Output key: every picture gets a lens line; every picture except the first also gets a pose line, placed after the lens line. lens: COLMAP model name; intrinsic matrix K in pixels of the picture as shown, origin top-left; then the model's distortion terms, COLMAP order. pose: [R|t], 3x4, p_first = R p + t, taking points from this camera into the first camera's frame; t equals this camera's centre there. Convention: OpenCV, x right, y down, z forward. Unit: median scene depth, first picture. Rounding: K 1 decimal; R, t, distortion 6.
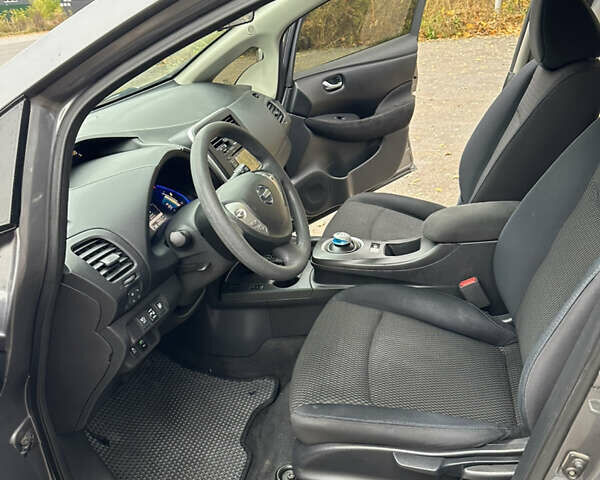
lens RADIAL K [[559.0, 0, 300.0], [0, 559.0, 240.0], [0, 0, 1]] dist [0.136736, -0.271630]
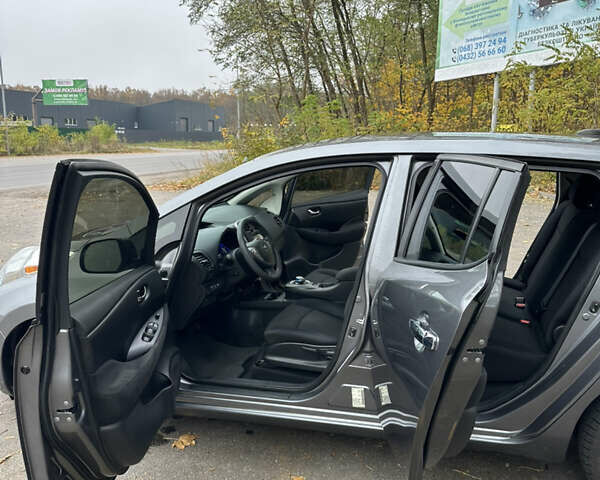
lens RADIAL K [[559.0, 0, 300.0], [0, 559.0, 240.0], [0, 0, 1]] dist [0.136736, -0.271630]
pose [[0.995585, 0.084200, -0.041489, 0.143721], [-0.091401, 0.970237, -0.224243, 0.313636], [0.021373, 0.227045, 0.973650, -1.038033]]
